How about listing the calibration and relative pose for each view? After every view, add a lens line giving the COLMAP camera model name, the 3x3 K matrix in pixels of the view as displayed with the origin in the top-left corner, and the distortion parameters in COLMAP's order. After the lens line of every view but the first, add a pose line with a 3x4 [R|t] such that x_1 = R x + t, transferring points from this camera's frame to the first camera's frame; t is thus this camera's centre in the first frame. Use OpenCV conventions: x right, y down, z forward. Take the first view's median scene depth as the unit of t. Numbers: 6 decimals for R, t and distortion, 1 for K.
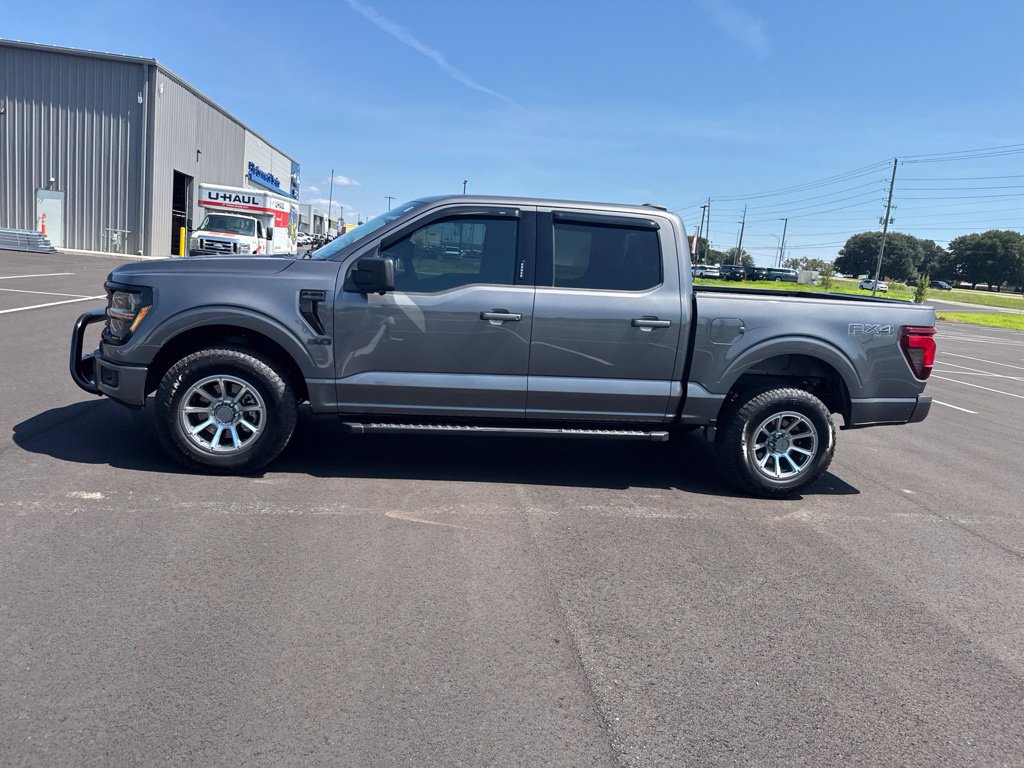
lens RADIAL K [[722.6, 0, 510.2], [0, 722.6, 377.6], [0, 0, 1]] dist [0.048065, -0.066642]
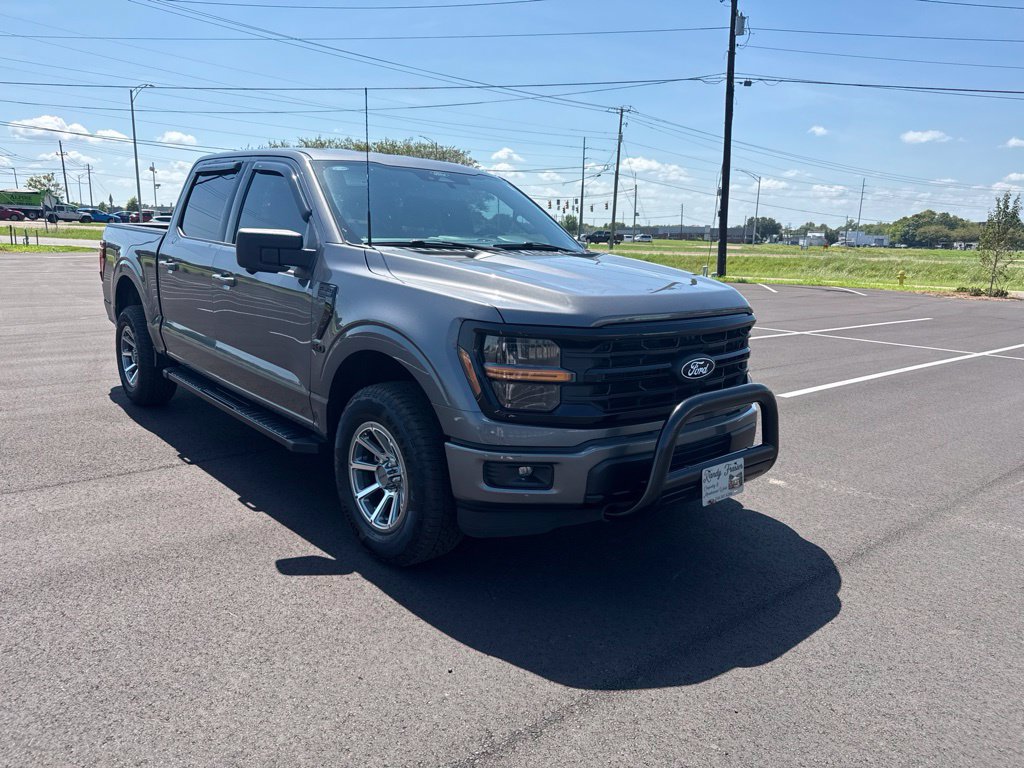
lens RADIAL K [[722.6, 0, 514.1], [0, 722.6, 392.6], [0, 0, 1]] dist [0.048065, -0.066642]
pose [[-0.530783, -0.285381, 0.798014, -1.011485], [0.058935, 0.926893, 0.370670, -0.340125], [-0.845456, 0.243777, -0.475160, 1.533658]]
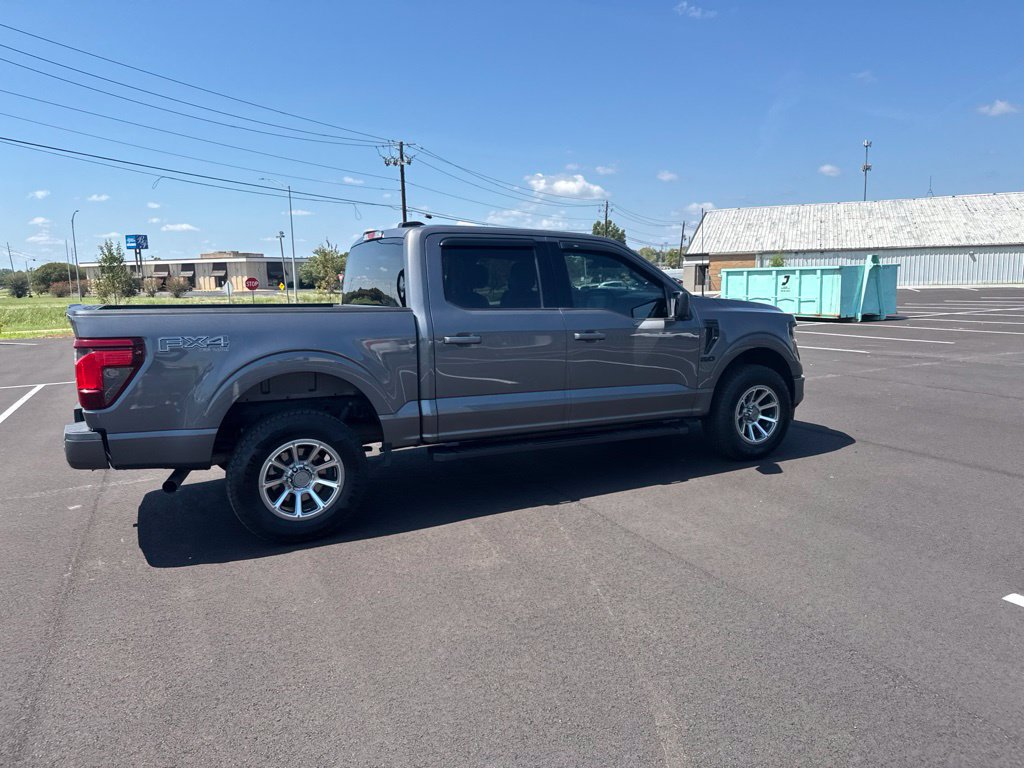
lens RADIAL K [[722.6, 0, 508.9], [0, 722.6, 383.4], [0, 0, 1]] dist [0.048065, -0.066642]
pose [[-0.949687, -0.028157, -0.311932, 0.376293], [-0.115683, 0.957059, 0.265811, -0.367947], [0.291053, 0.288523, -0.912164, 2.358567]]
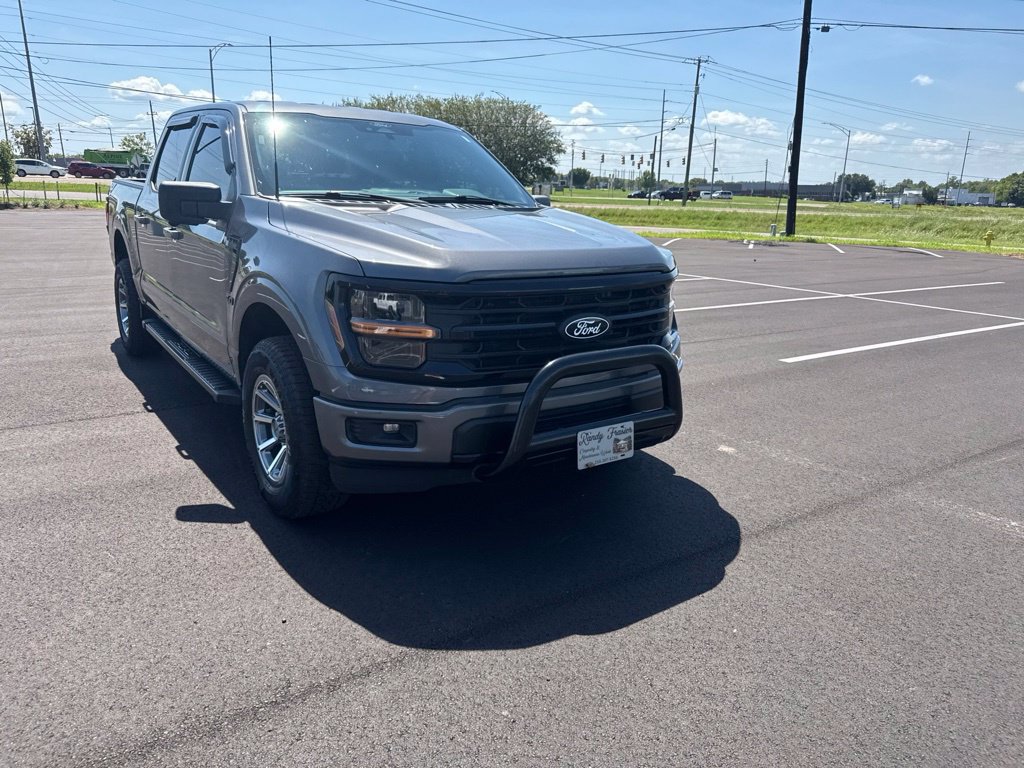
lens RADIAL K [[722.6, 0, 511.5], [0, 722.6, 386.6], [0, 0, 1]] dist [0.048065, -0.066642]
pose [[-0.438754, -0.335854, 0.833485, -1.081596], [0.076036, 0.910328, 0.406844, -0.321975], [-0.895384, 0.241879, -0.373873, 1.384977]]
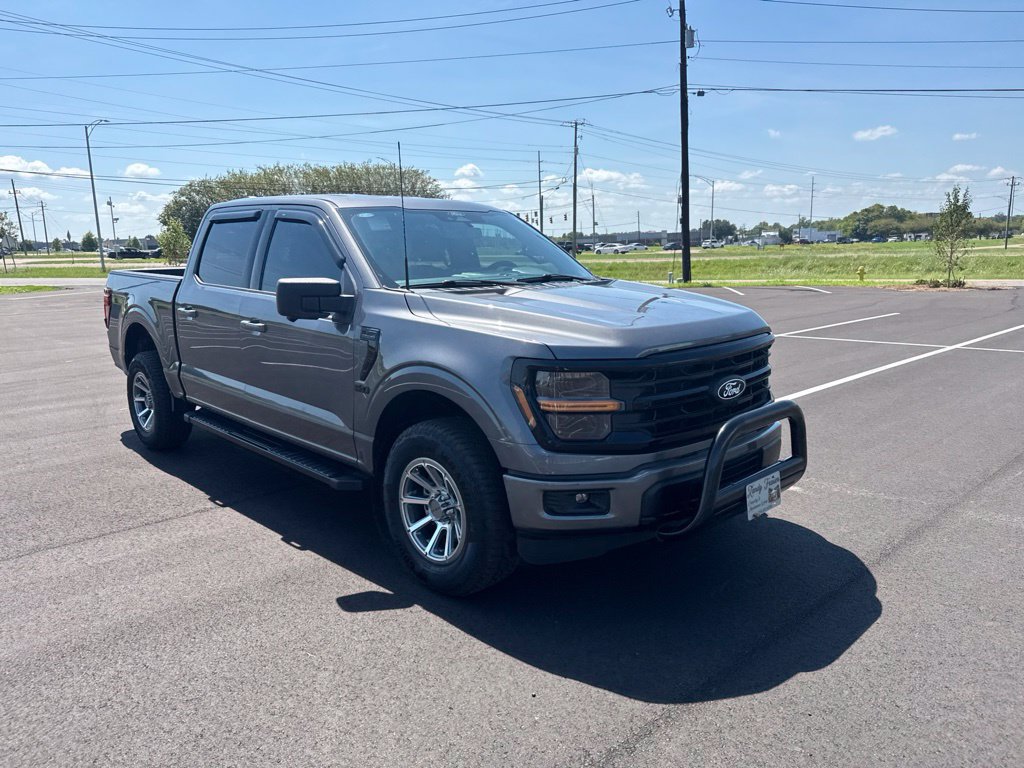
lens RADIAL K [[722.6, 0, 504.5], [0, 722.6, 383.3], [0, 0, 1]] dist [0.048065, -0.066642]
pose [[-0.570290, -0.229283, 0.788796, -0.994118], [0.102562, 0.932867, 0.345311, -0.374697], [-0.815016, 0.277828, -0.508489, 1.603846]]
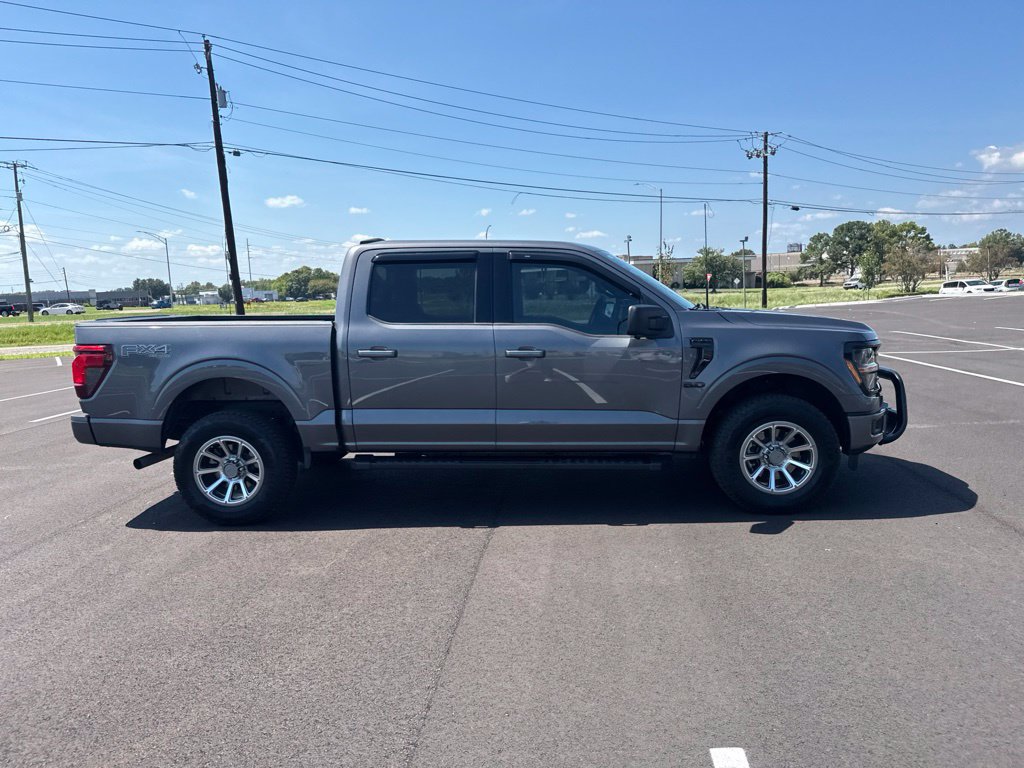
lens RADIAL K [[722.6, 0, 508.7], [0, 722.6, 394.7], [0, 0, 1]] dist [0.048065, -0.066642]
pose [[-0.974379, -0.087721, 0.207103, -0.271450], [-0.017943, 0.948189, 0.317199, -0.425455], [-0.224197, 0.305356, -0.925469, 2.335281]]
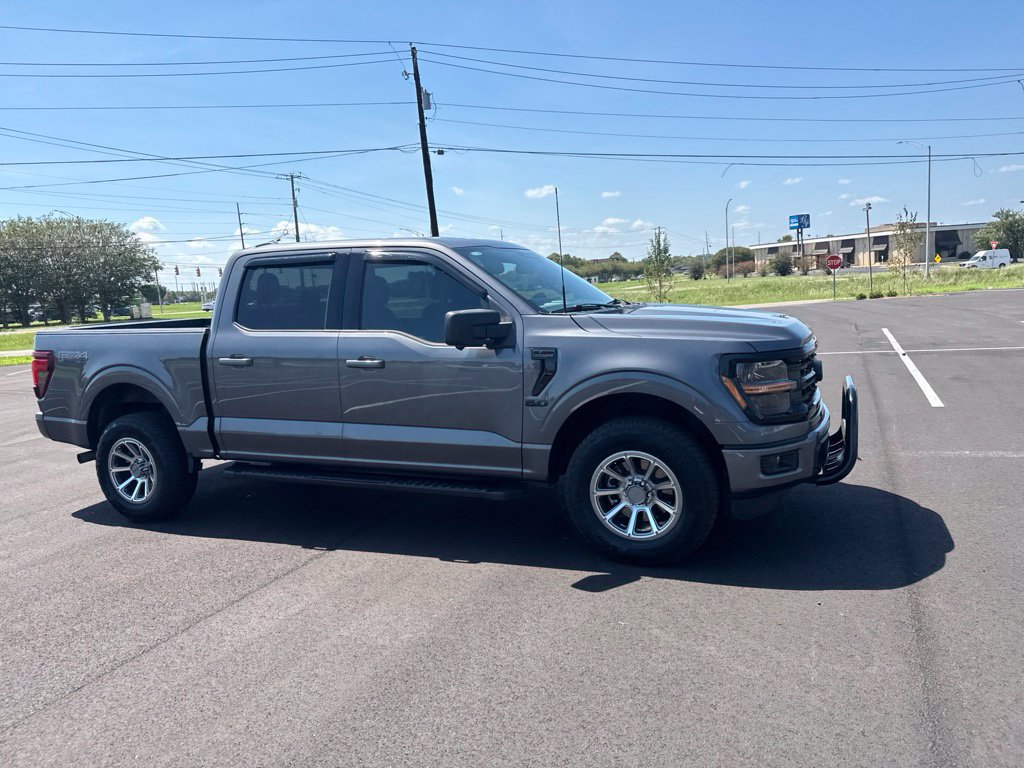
lens RADIAL K [[722.6, 0, 506.0], [0, 722.6, 389.3], [0, 0, 1]] dist [0.048065, -0.066642]
pose [[-0.845457, -0.111665, 0.522239, -0.723384], [0.075052, 0.943347, 0.323209, -0.415265], [-0.528743, 0.312454, -0.789179, 2.023494]]
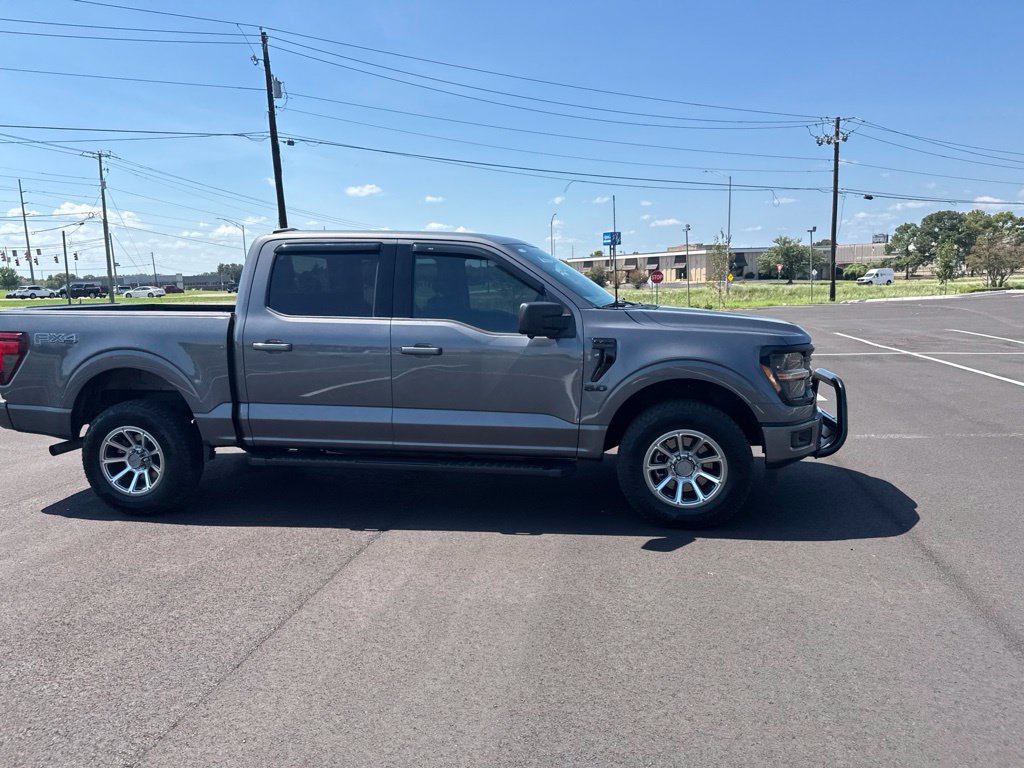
lens RADIAL K [[721.5, 0, 507.5], [0, 721.5, 390.0], [0, 0, 1]] dist [0.047792, -0.064895]
pose [[-0.947181, -0.115738, 0.299088, -0.485457], [-0.012096, 0.944837, 0.327319, -0.427646], [-0.320472, 0.306412, -0.896331, 2.221905]]
